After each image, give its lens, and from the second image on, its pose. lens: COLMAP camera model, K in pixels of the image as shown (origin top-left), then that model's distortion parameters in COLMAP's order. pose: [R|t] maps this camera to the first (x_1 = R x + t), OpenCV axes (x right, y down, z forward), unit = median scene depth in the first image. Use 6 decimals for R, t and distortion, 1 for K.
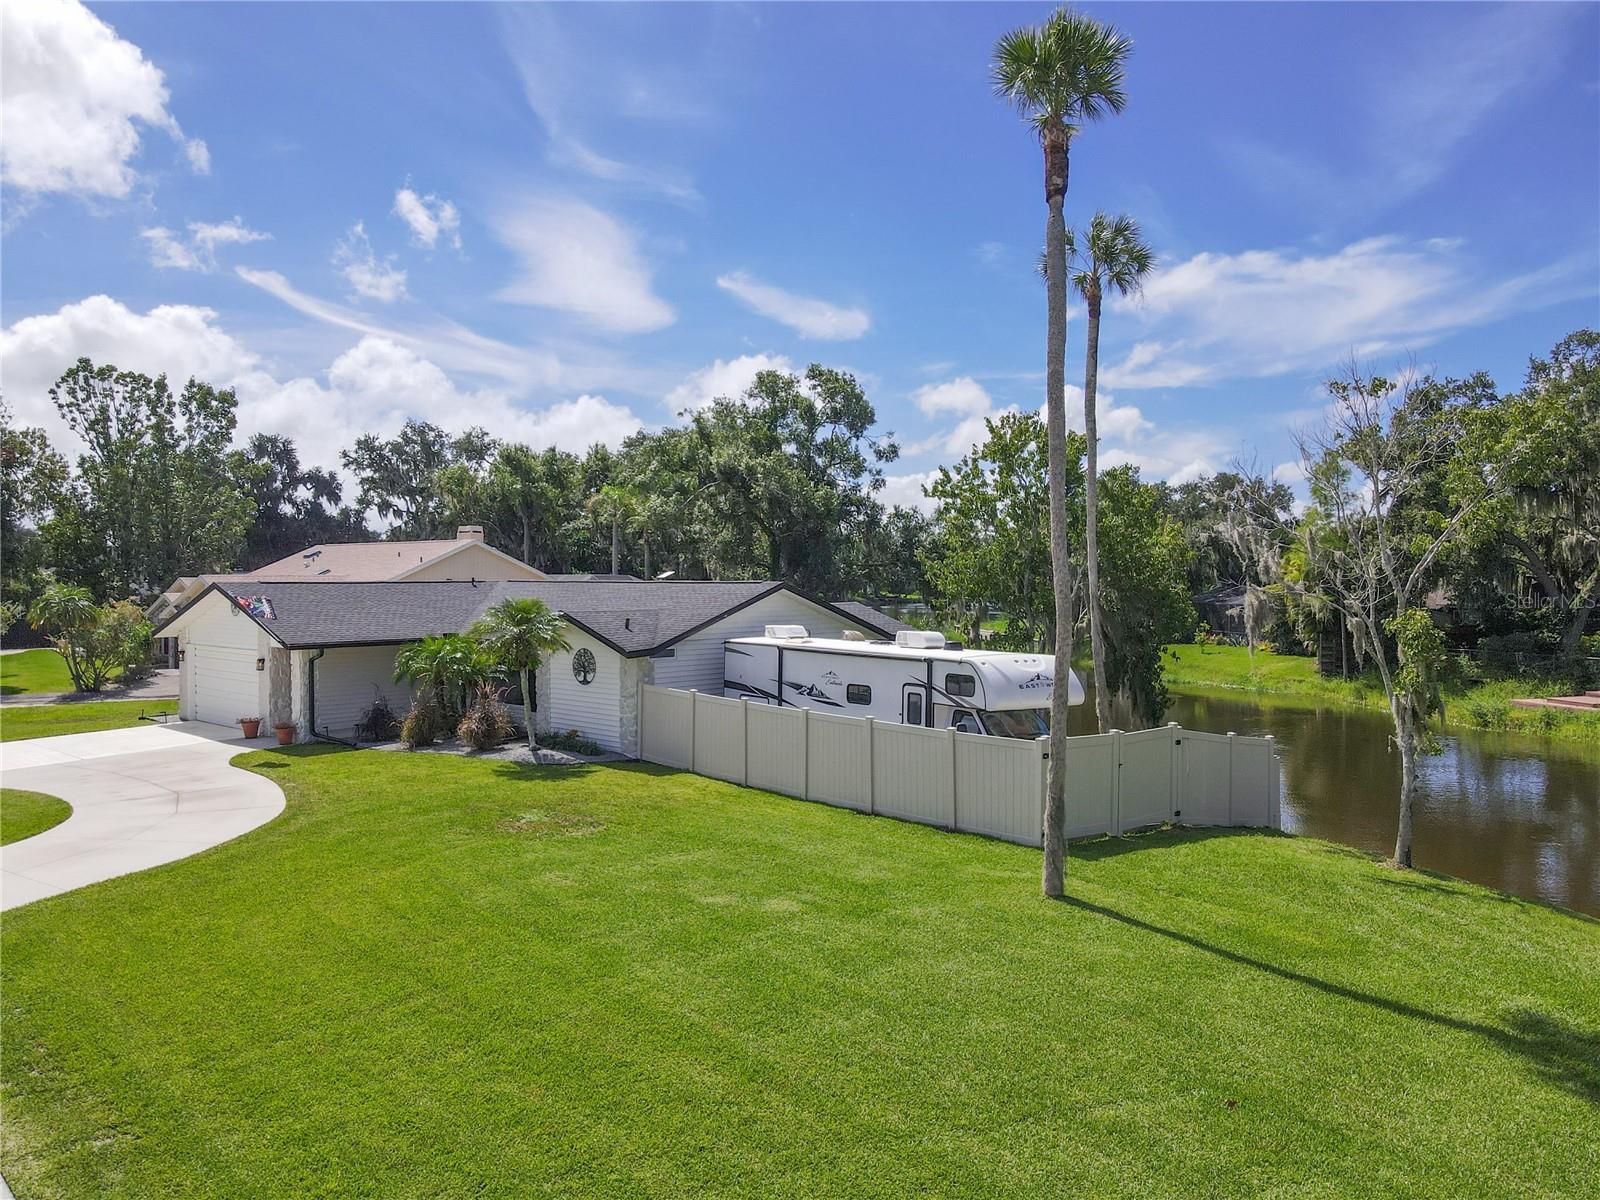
lens RADIAL K [[1179.9, 0, 787.4], [0, 1179.9, 559.9], [0, 0, 1]] dist [0.005901, 0.008469]
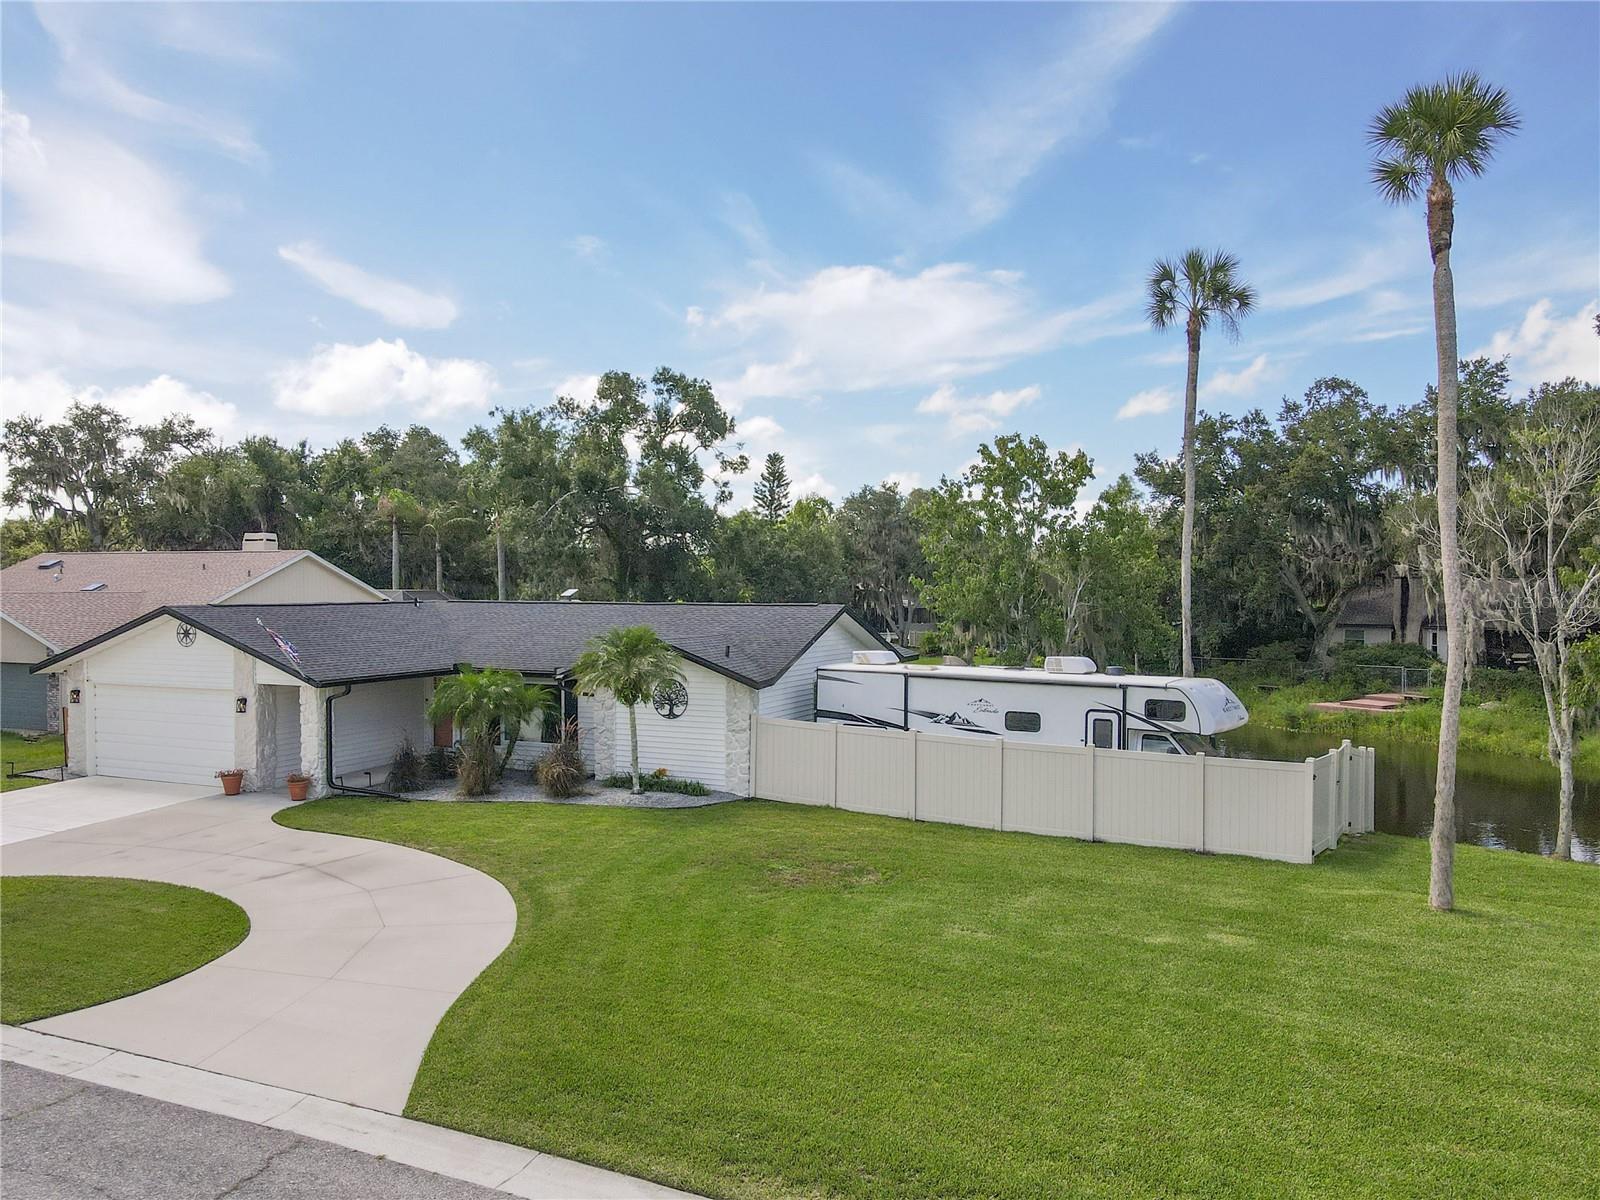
lens RADIAL K [[1231.8, 0, 761.8], [0, 1231.8, 603.3], [0, 0, 1]] dist [0.002543, 0.011965]
pose [[0.951041, -0.001482, 0.309061, -0.222661], [-0.007440, 0.999589, 0.027688, -0.005833], [-0.308975, -0.028632, 0.950639, 0.041925]]
